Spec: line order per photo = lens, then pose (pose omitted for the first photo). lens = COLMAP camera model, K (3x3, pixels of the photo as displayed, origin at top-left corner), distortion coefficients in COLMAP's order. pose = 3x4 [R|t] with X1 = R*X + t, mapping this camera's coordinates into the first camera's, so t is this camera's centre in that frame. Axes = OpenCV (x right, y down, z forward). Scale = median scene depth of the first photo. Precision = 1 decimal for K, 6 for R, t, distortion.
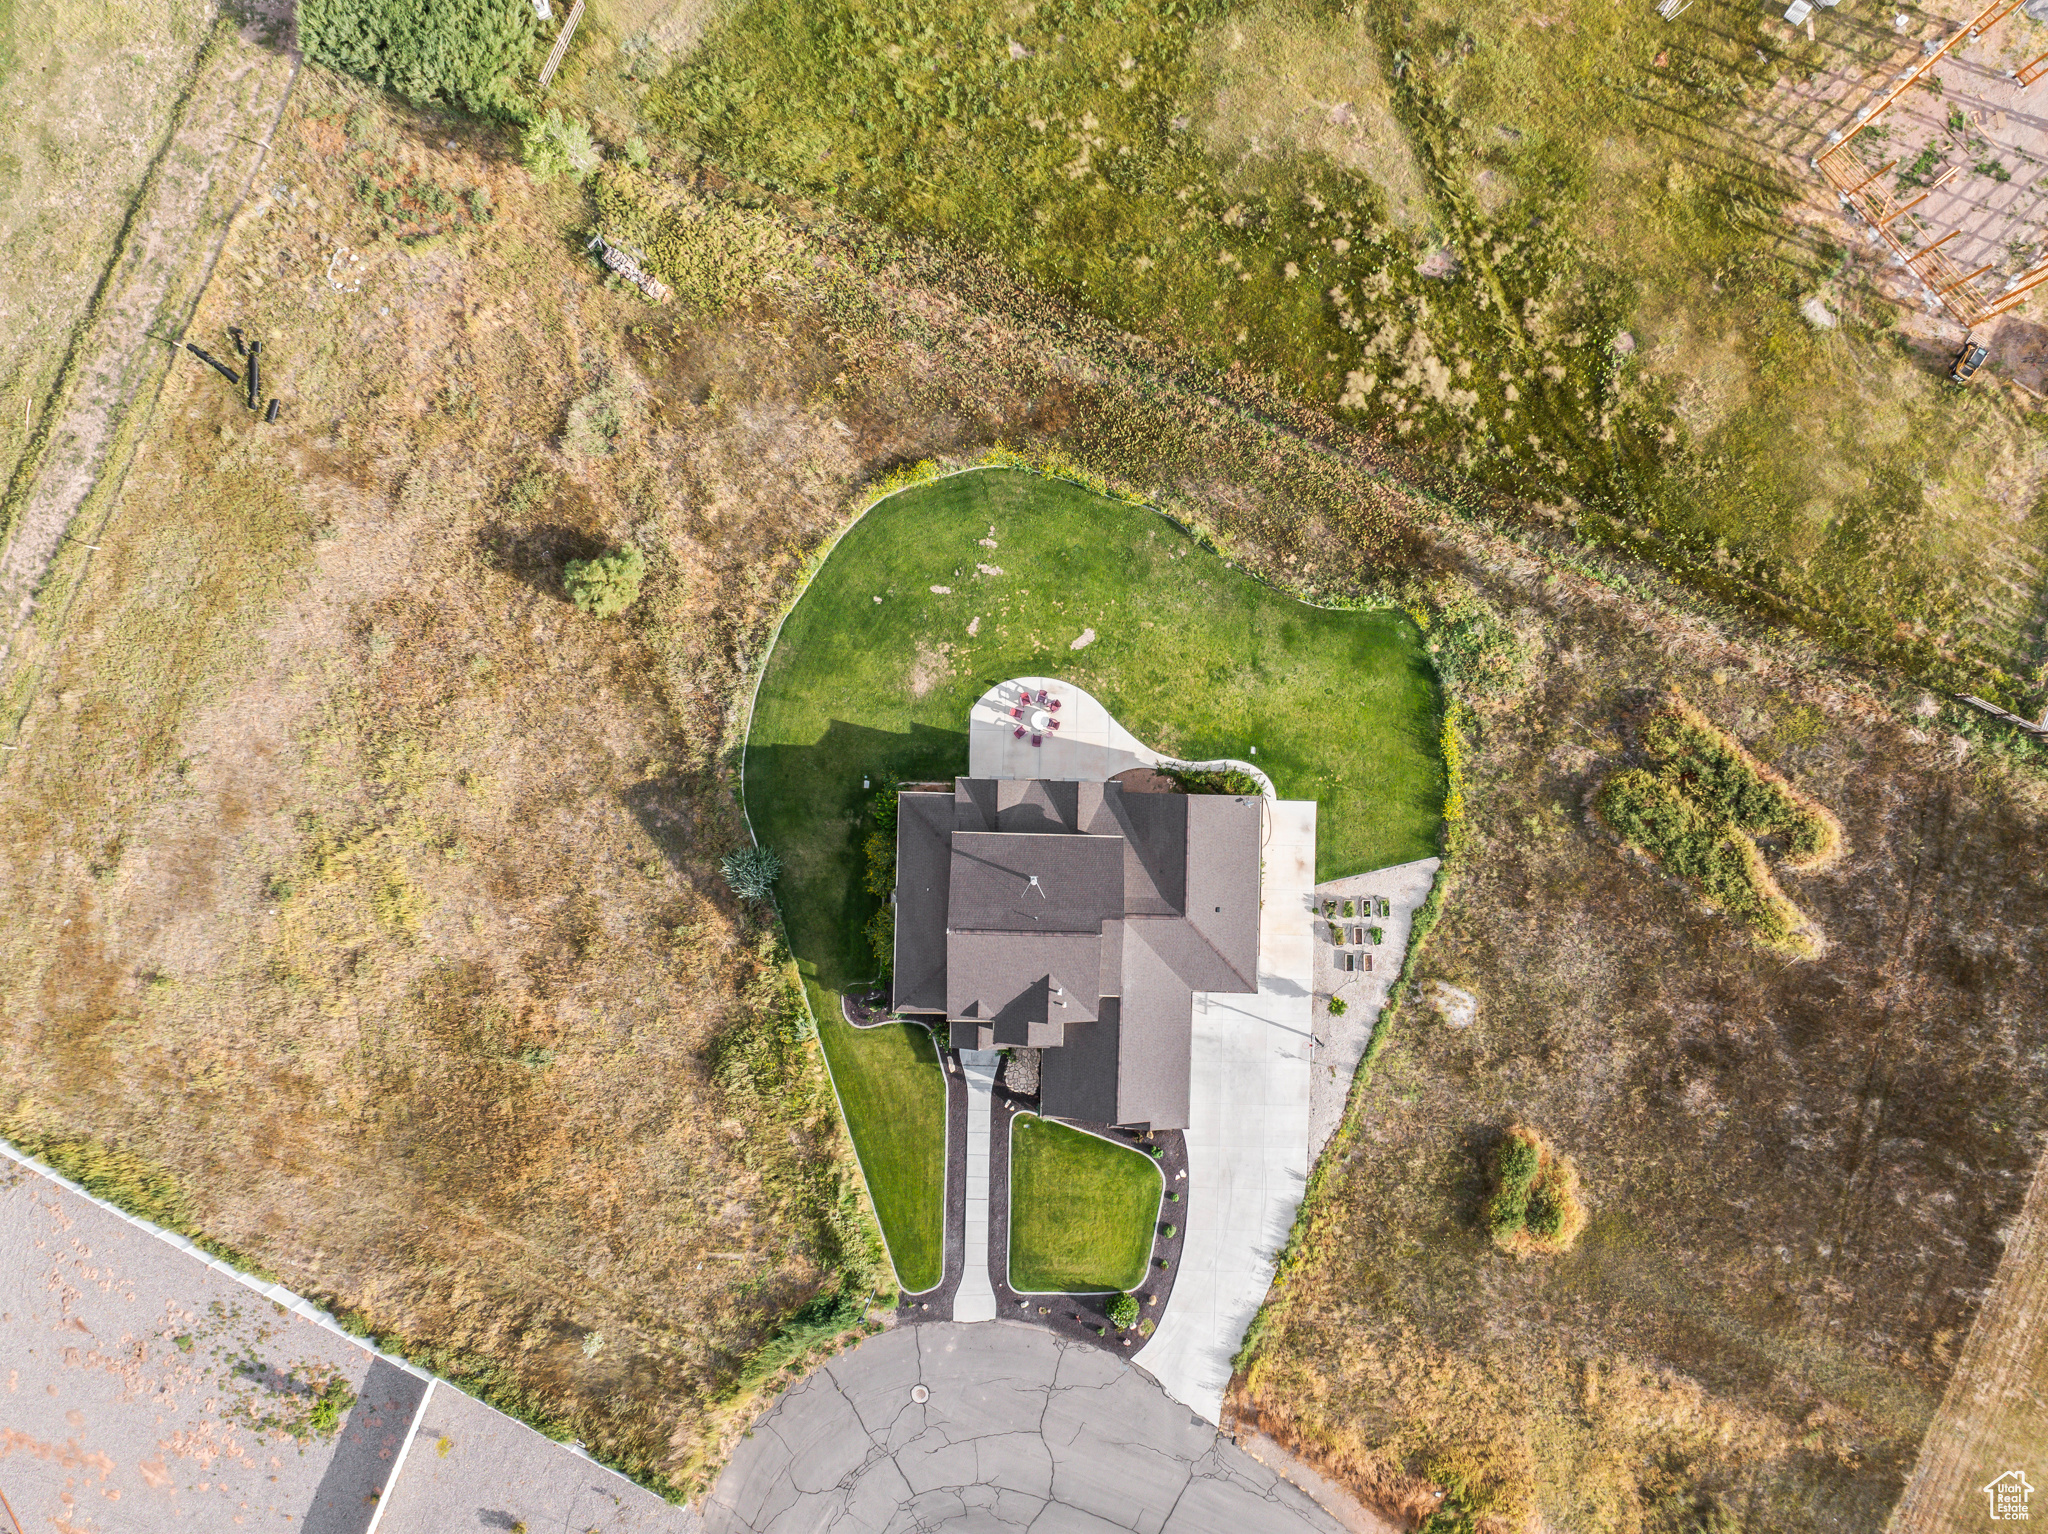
lens RADIAL K [[1439.3, 0, 1035.3], [0, 1439.3, 755.9], [0, 0, 1]] dist [-0.029619, -0.011946]
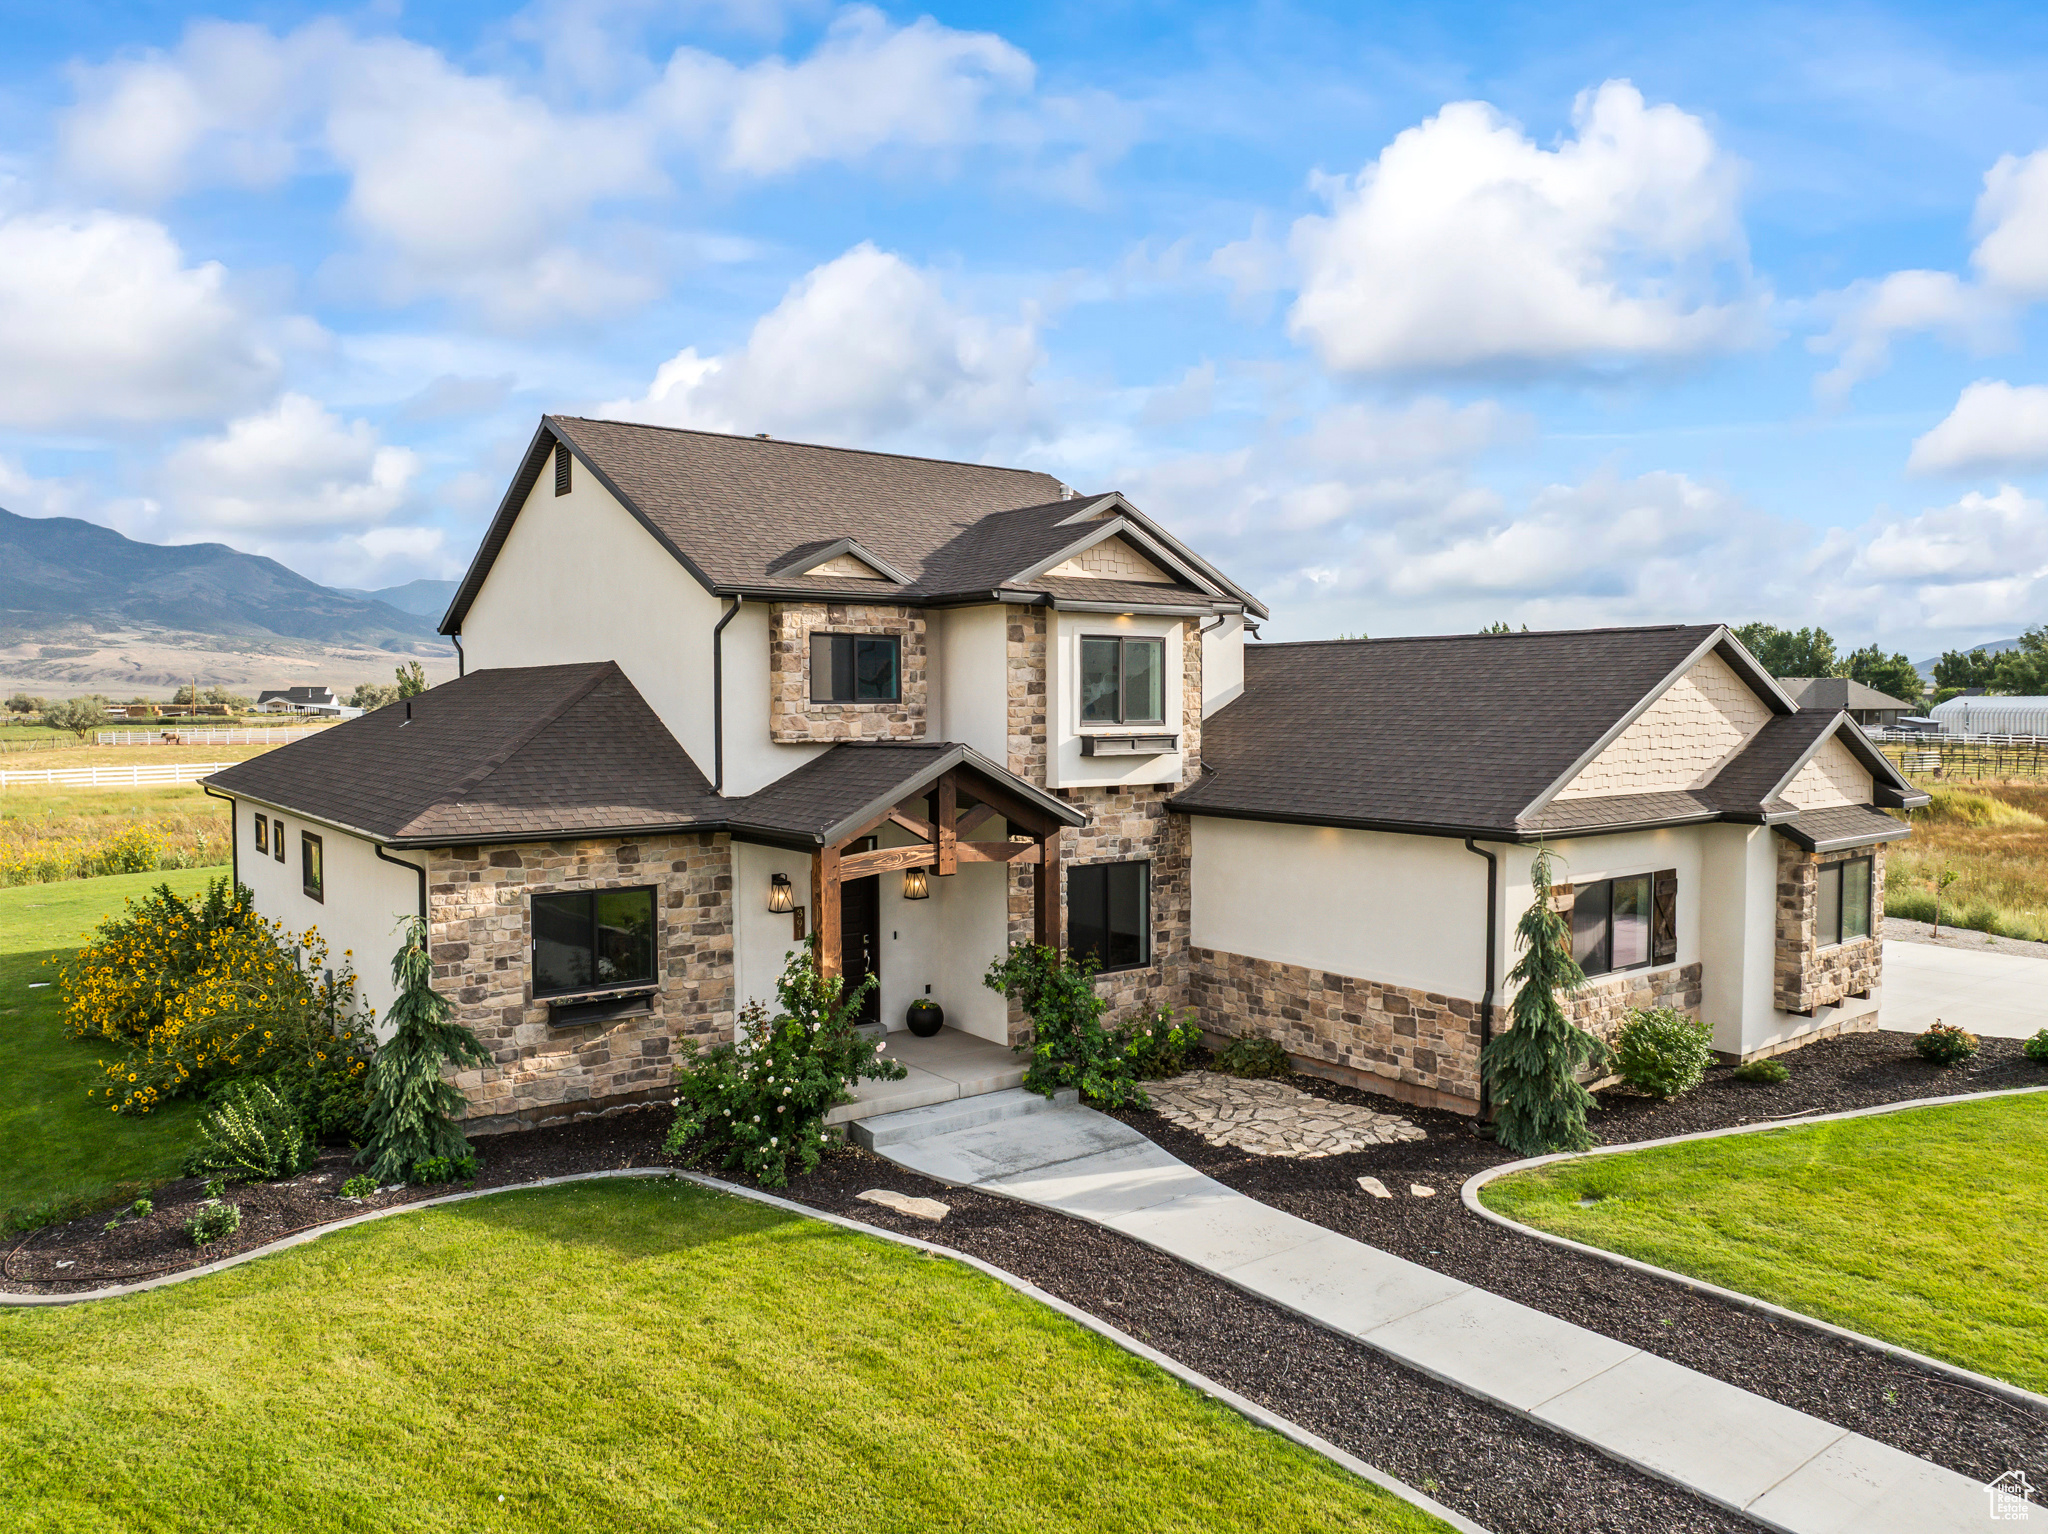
lens RADIAL K [[1439.3, 0, 1035.3], [0, 1439.3, 755.9], [0, 0, 1]] dist [-0.029619, -0.011946]
pose [[0.777771, -0.028508, 0.627901, -0.136508], [0.628521, 0.044596, -0.776513, 0.330780], [-0.005865, 0.998598, 0.052603, 0.944526]]
